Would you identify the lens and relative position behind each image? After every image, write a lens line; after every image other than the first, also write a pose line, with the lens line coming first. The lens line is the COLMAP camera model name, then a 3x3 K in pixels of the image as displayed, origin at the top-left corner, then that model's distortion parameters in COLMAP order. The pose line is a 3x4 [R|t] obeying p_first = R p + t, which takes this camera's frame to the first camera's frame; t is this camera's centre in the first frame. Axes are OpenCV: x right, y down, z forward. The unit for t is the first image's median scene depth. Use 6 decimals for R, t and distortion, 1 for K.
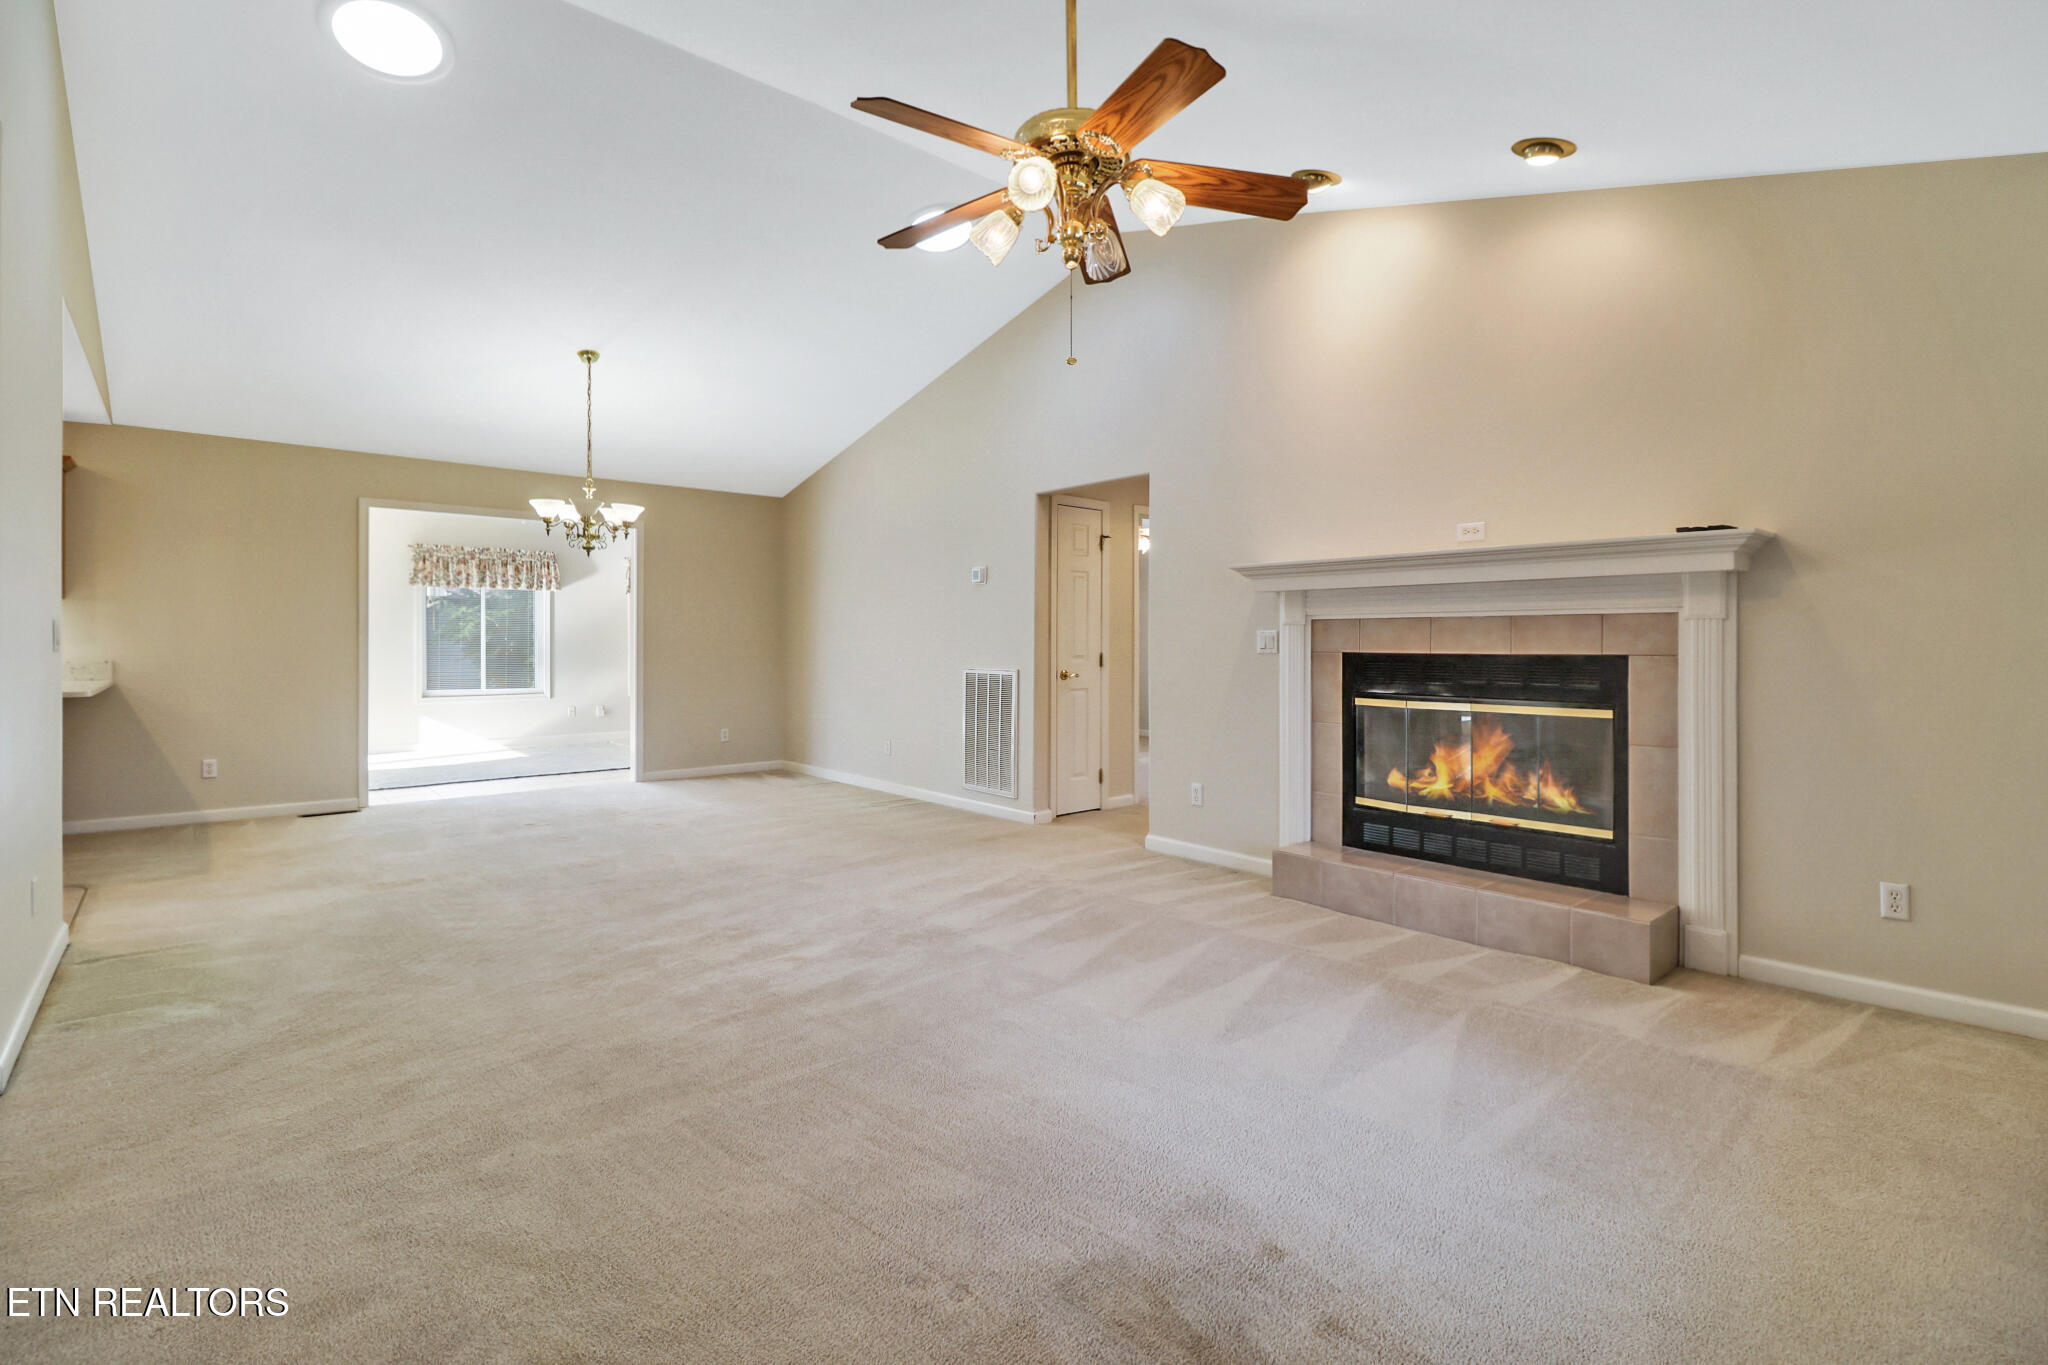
lens RADIAL K [[951.6, 0, 1031.4], [0, 951.6, 644.9], [0, 0, 1]] dist [0.010153, -0.012757]
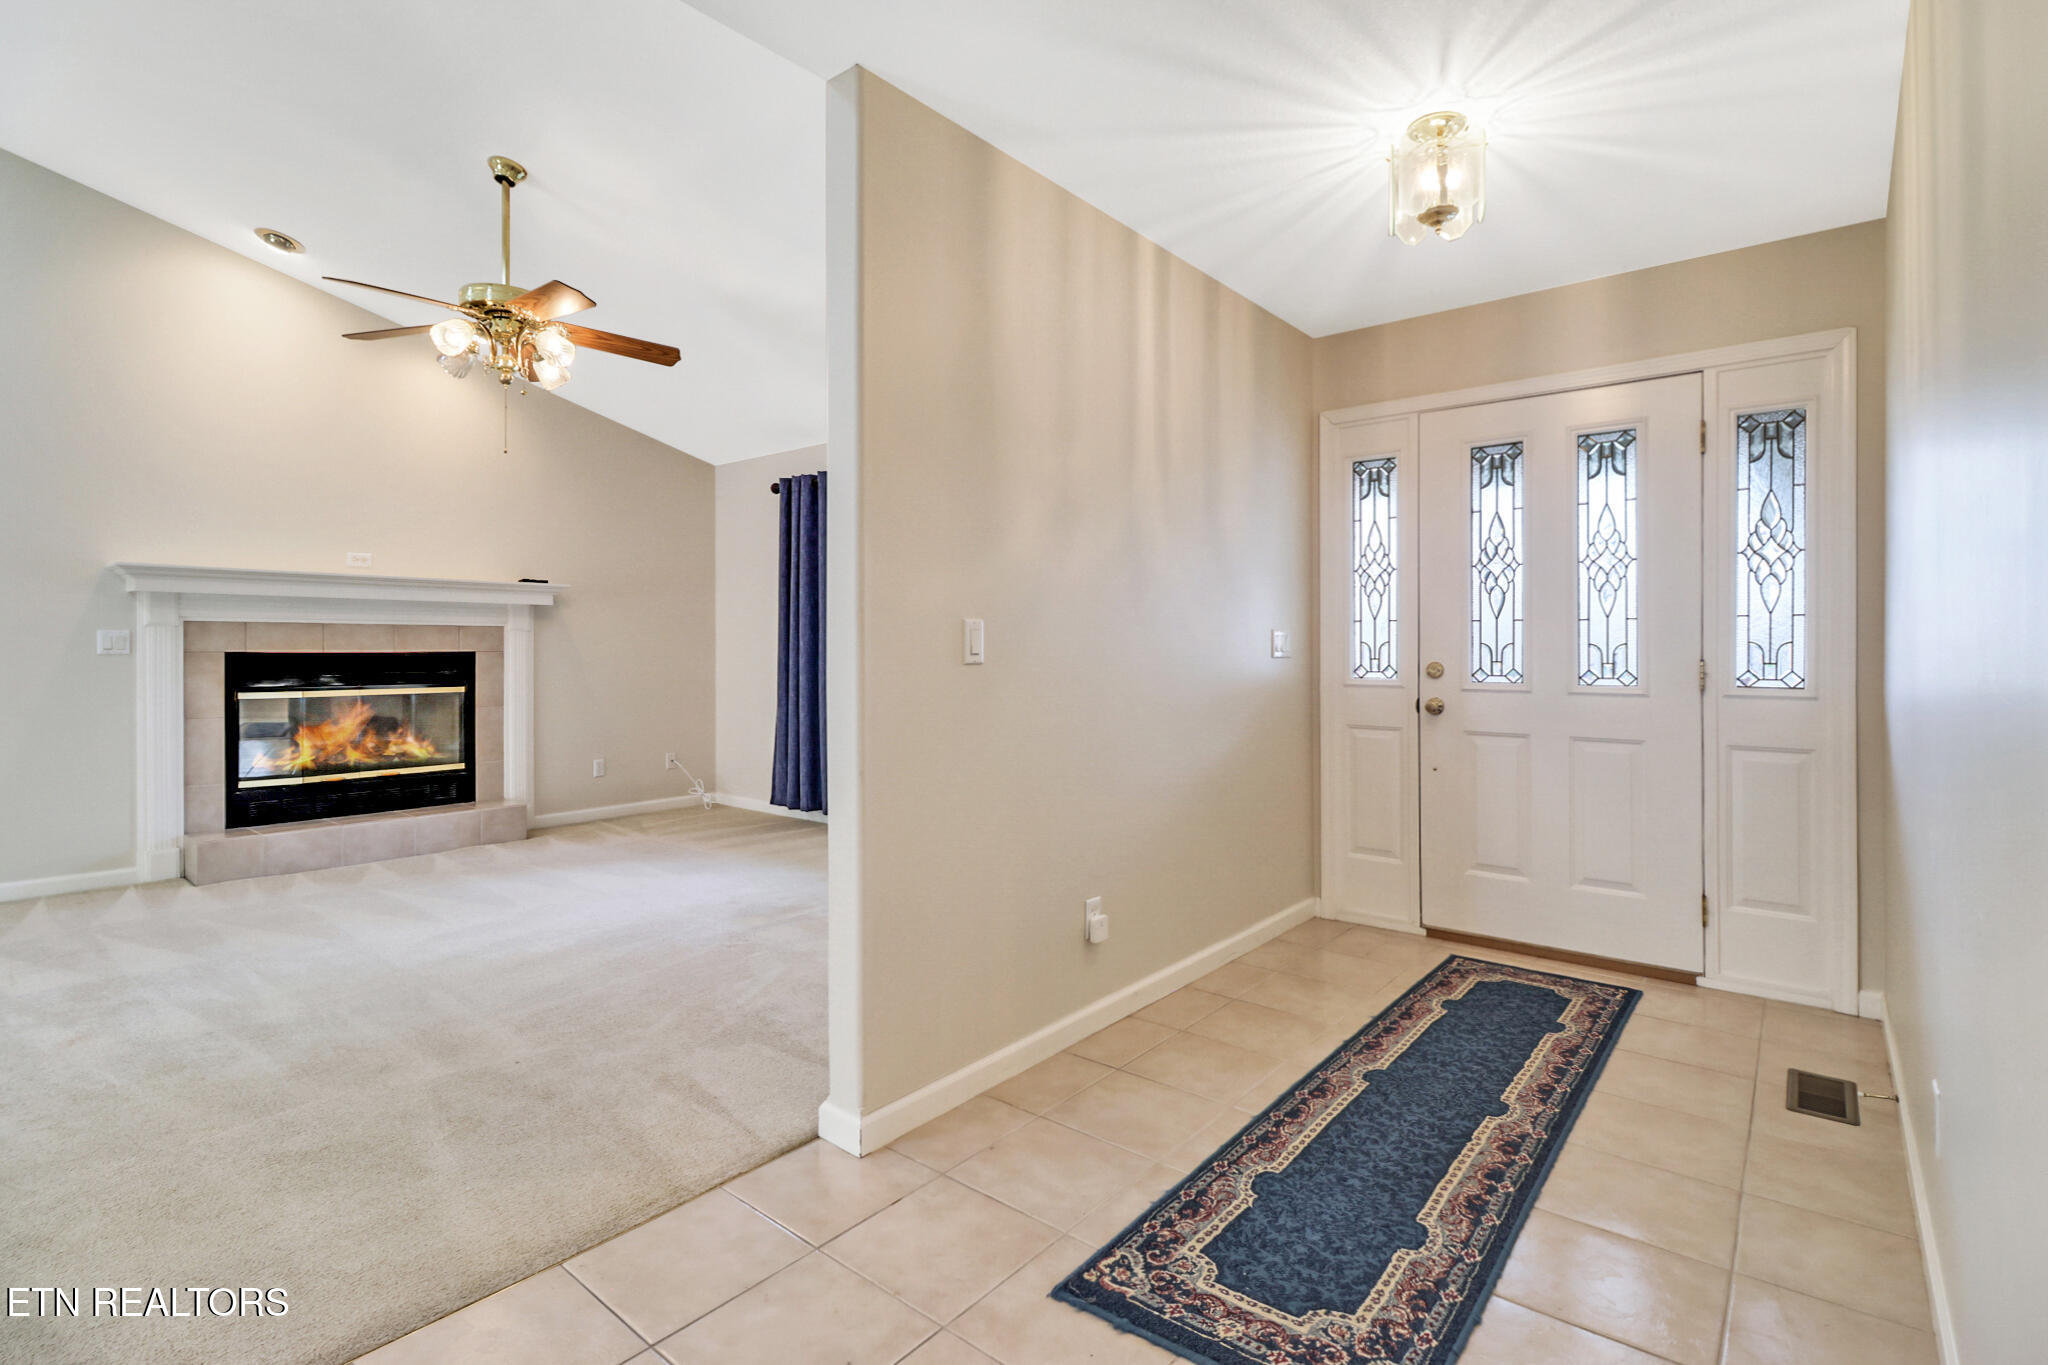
lens RADIAL K [[951.6, 0, 1018.6], [0, 951.6, 639.6], [0, 0, 1]] dist [0.010153, -0.012757]
pose [[-0.140889, 0.005214, 0.990012, -0.650010], [-0.001167, 0.999985, -0.005433, -0.001275], [-0.990025, -0.001921, -0.140880, 0.187402]]
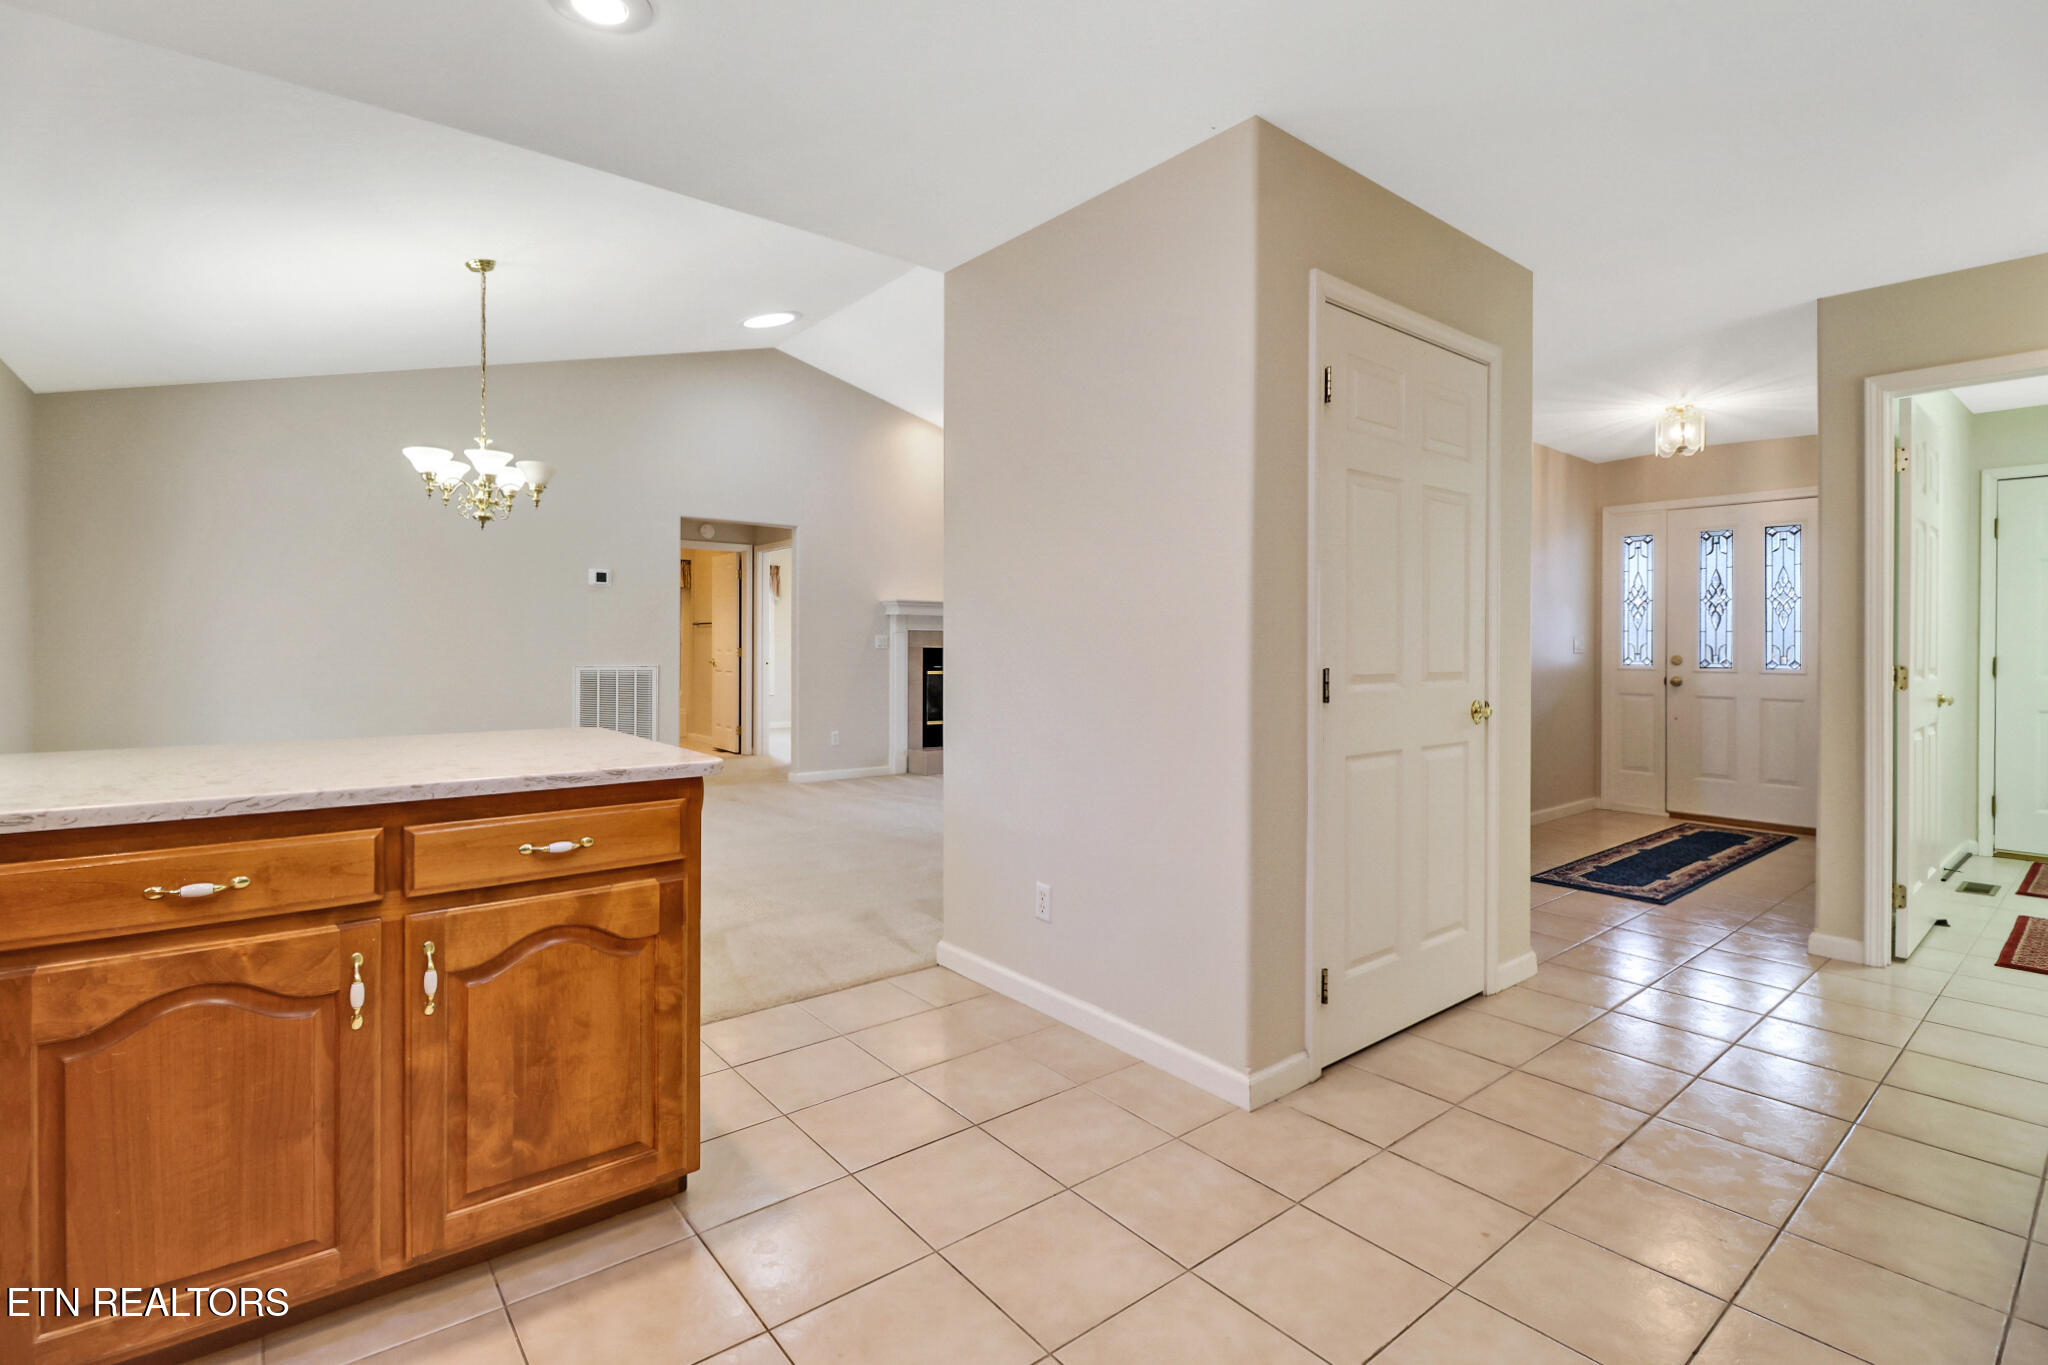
lens RADIAL K [[951.6, 0, 1037.0], [0, 951.6, 645.4], [0, 0, 1]] dist [0.010153, -0.012757]
pose [[0.042039, -0.003996, 0.999108, -1.177827], [-0.002528, 0.999988, 0.004106, -0.004217], [-0.999113, -0.002699, 0.042028, 0.506522]]
